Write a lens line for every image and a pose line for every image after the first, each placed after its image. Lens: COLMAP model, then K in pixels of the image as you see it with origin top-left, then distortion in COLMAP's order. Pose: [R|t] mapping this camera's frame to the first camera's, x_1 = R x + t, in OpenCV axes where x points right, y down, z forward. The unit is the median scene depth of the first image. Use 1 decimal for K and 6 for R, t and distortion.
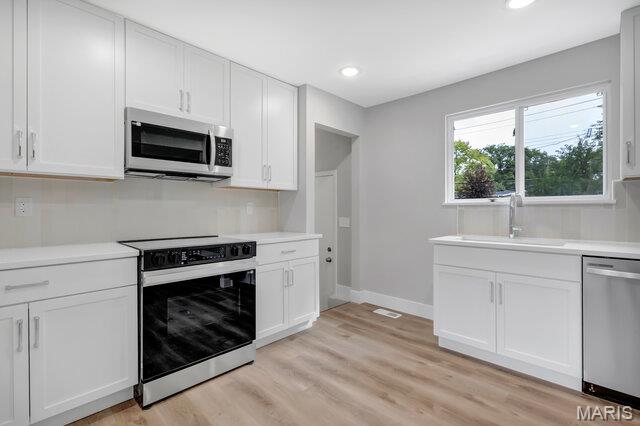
lens RADIAL K [[296.0, 0, 317.5], [0, 296.0, 211.4], [0, 0, 1]] dist [0.000050, 0.000266]
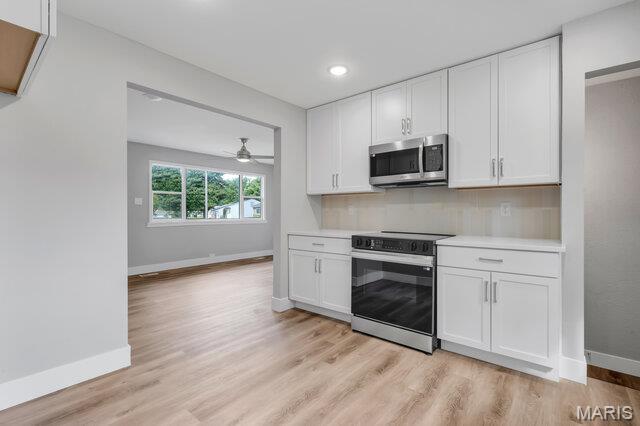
lens RADIAL K [[296.0, 0, 317.5], [0, 296.0, 211.4], [0, 0, 1]] dist [0.000050, 0.000266]
pose [[0.066537, -0.005552, -0.997768, 0.814248], [-0.002774, 0.999980, -0.005750, 0.006374], [0.997780, 0.003150, 0.066521, 0.531844]]
